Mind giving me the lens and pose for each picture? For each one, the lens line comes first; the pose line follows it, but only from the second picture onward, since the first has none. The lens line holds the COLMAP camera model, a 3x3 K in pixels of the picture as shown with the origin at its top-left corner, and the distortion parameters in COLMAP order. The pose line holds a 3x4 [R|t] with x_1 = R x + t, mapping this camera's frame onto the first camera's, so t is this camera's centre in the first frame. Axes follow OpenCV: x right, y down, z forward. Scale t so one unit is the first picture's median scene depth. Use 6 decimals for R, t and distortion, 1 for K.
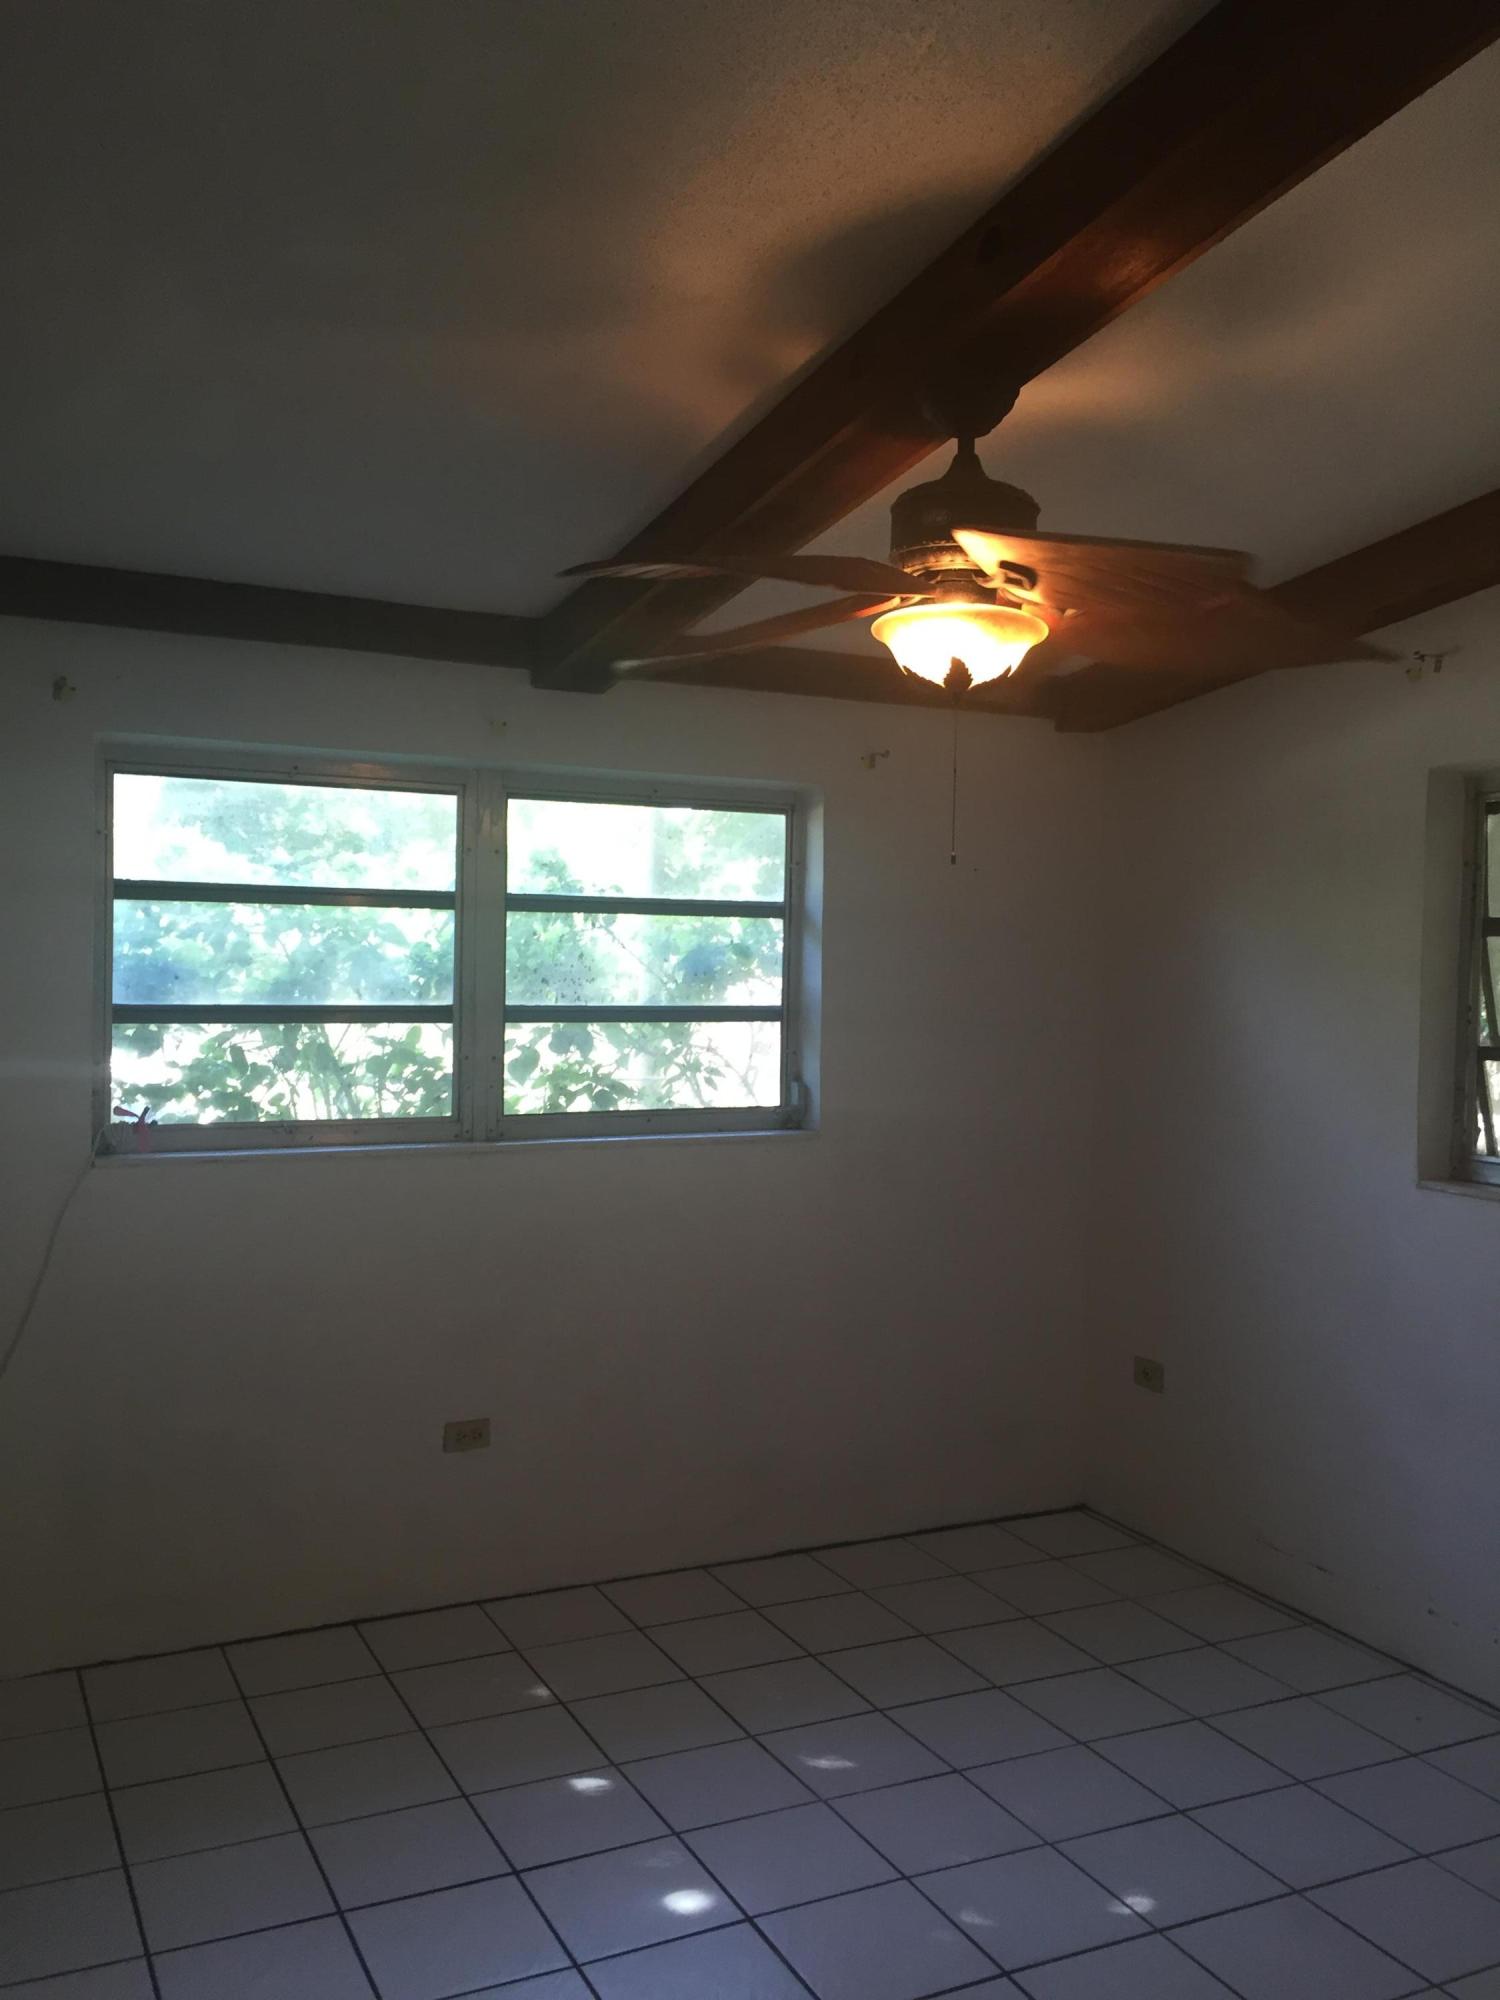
lens RADIAL K [[1687.3, 0, 750.0], [0, 1687.3, 1000.0], [0, 0, 1]] dist [-0.000817, 0.001735]
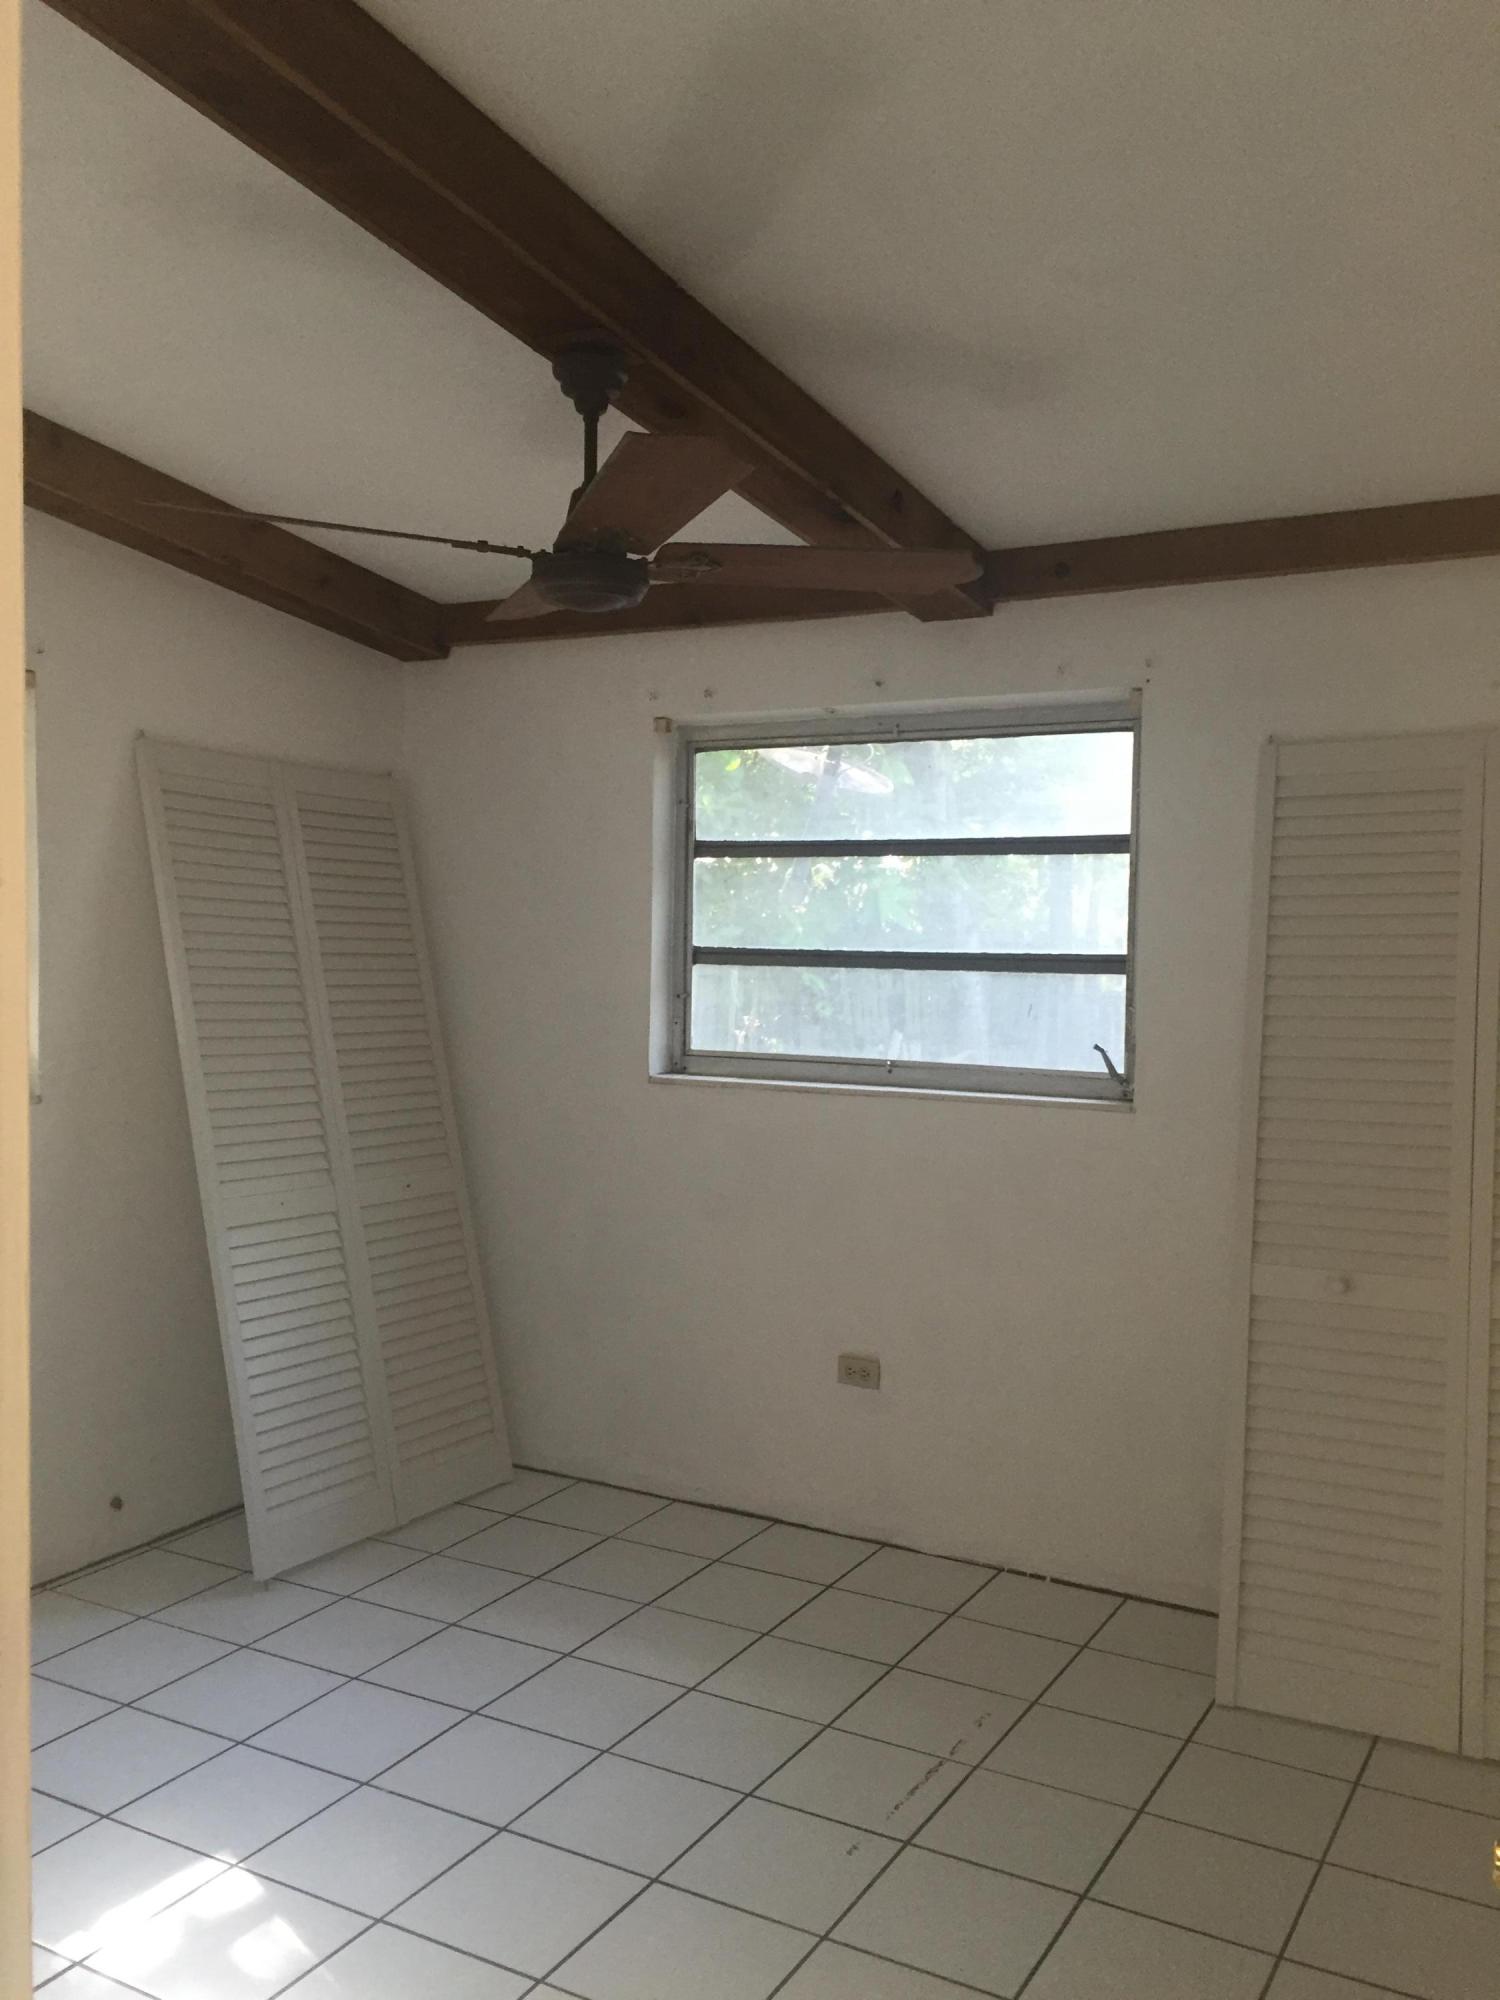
lens RADIAL K [[1758.2, 0, 747.3], [0, 1758.2, 964.2], [0, 0, 1]] dist [0.007731, 0.003282]
pose [[0.564777, 0.013784, -0.825128, 0.659650], [-0.010227, 0.999901, 0.009703, 0.001691], [0.825180, 0.002958, 0.564862, 0.335043]]
